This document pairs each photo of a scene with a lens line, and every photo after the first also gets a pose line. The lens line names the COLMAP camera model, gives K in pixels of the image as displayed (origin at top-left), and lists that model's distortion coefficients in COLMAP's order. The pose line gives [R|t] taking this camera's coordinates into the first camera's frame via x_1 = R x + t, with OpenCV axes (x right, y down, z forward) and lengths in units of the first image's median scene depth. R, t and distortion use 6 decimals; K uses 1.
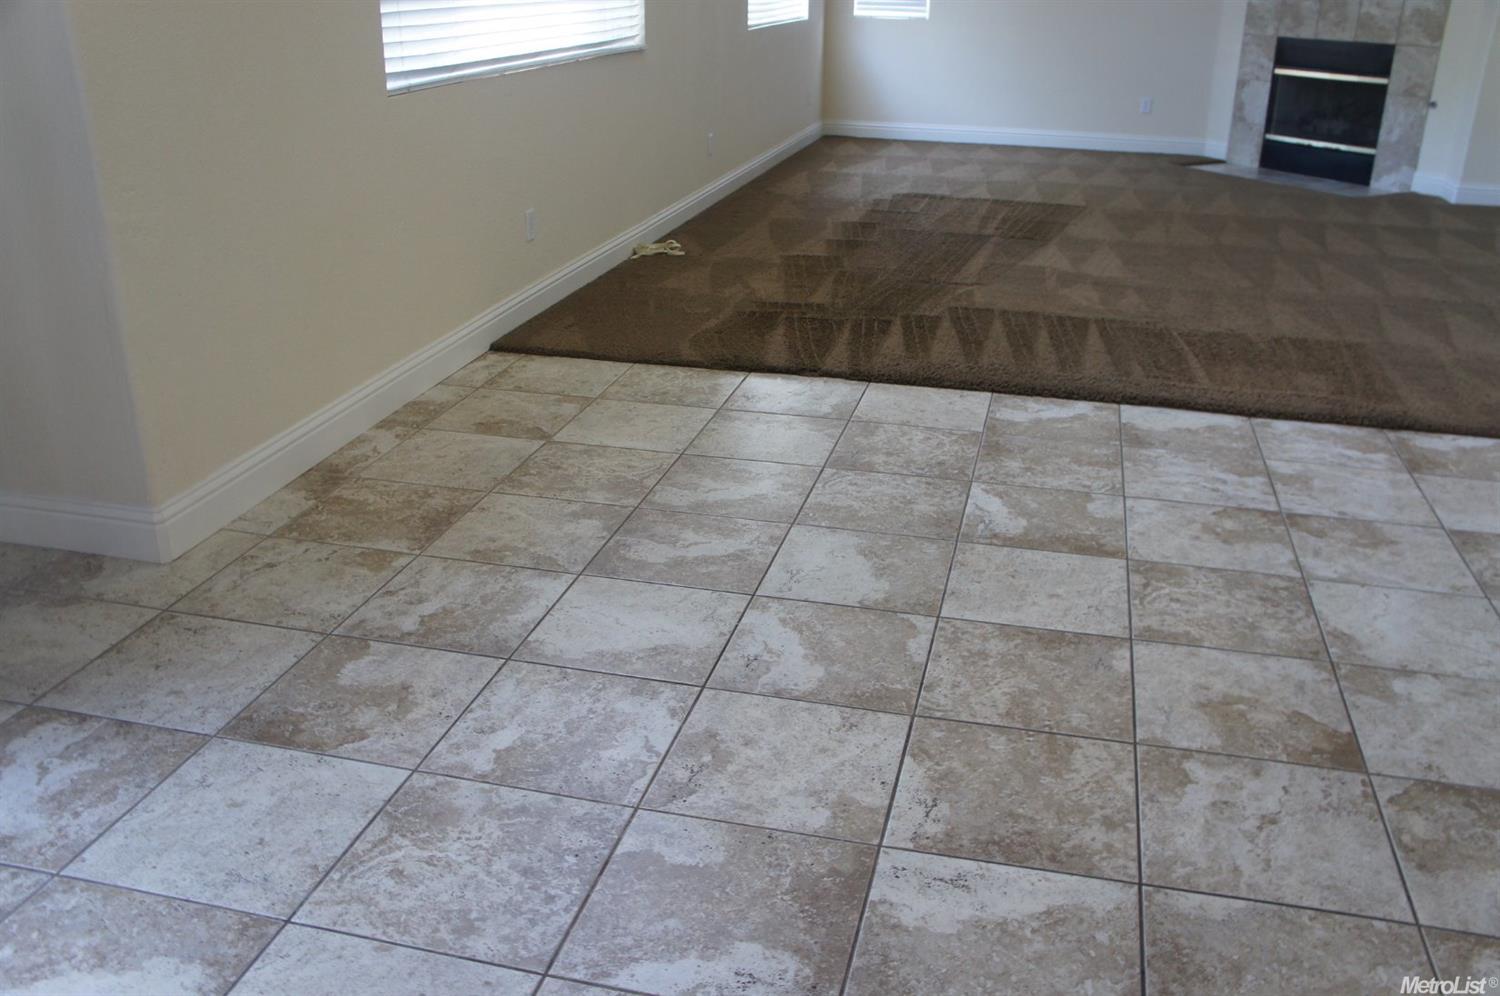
lens RADIAL K [[1298.4, 0, 765.7], [0, 1298.4, 492.9], [0, 0, 1]] dist [-0.147282, 0.181827]
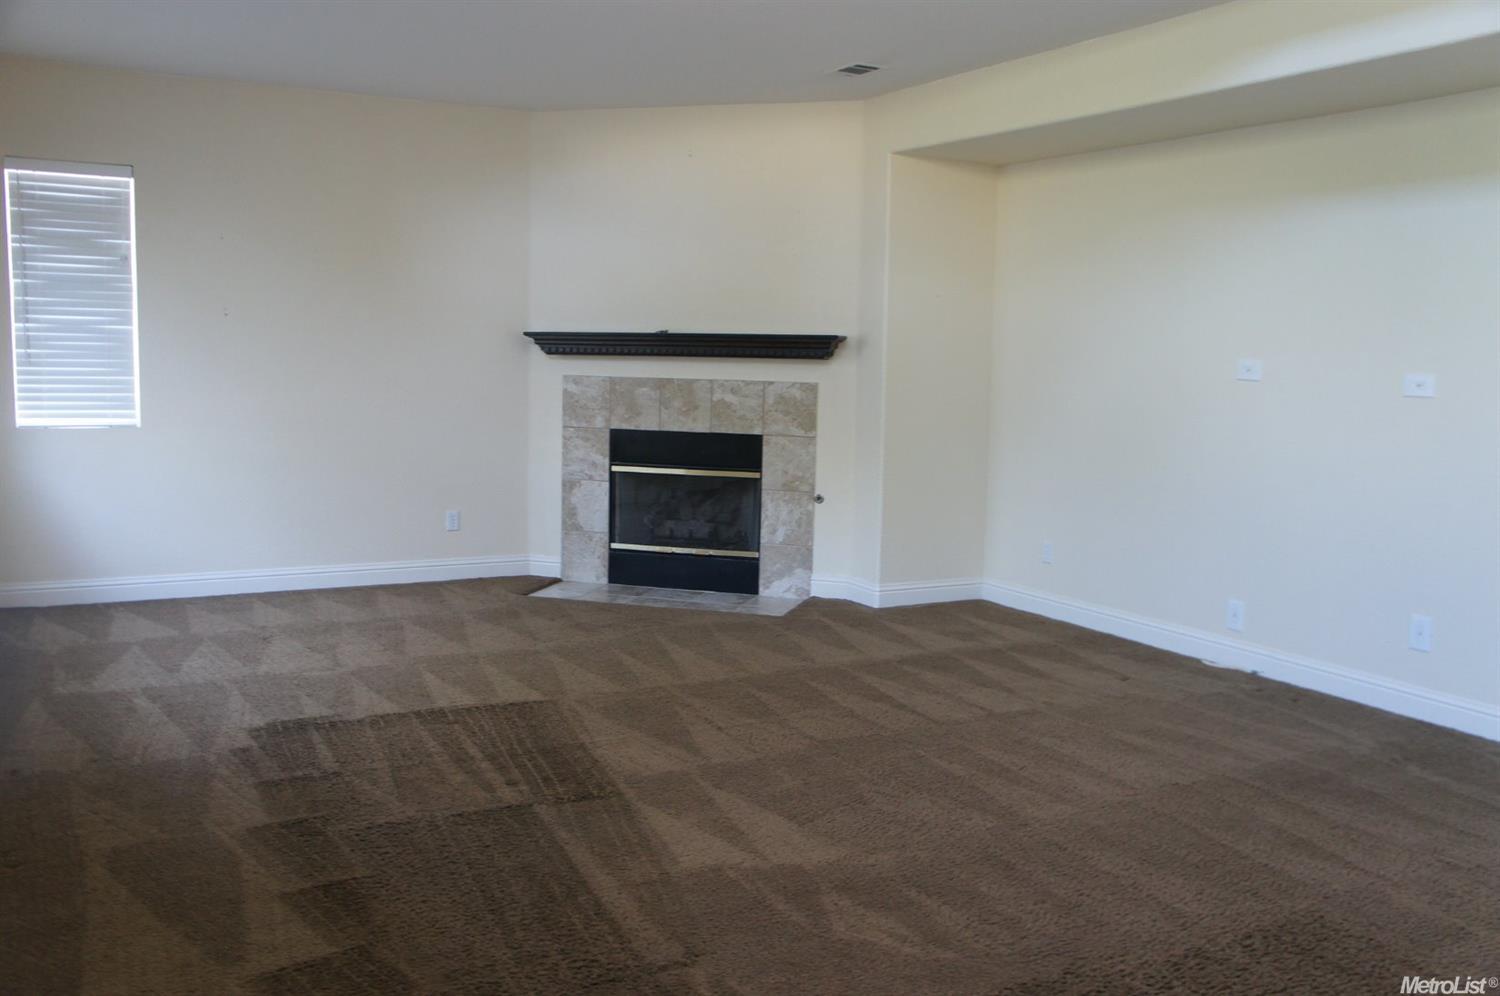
lens RADIAL K [[1298.4, 0, 765.7], [0, 1298.4, 492.9], [0, 0, 1]] dist [-0.147282, 0.181827]
pose [[0.731726, -0.070386, 0.677955, -0.096273], [0.248692, 0.953653, -0.169407, -0.154045], [-0.634610, 0.292562, 0.715317, 0.345656]]
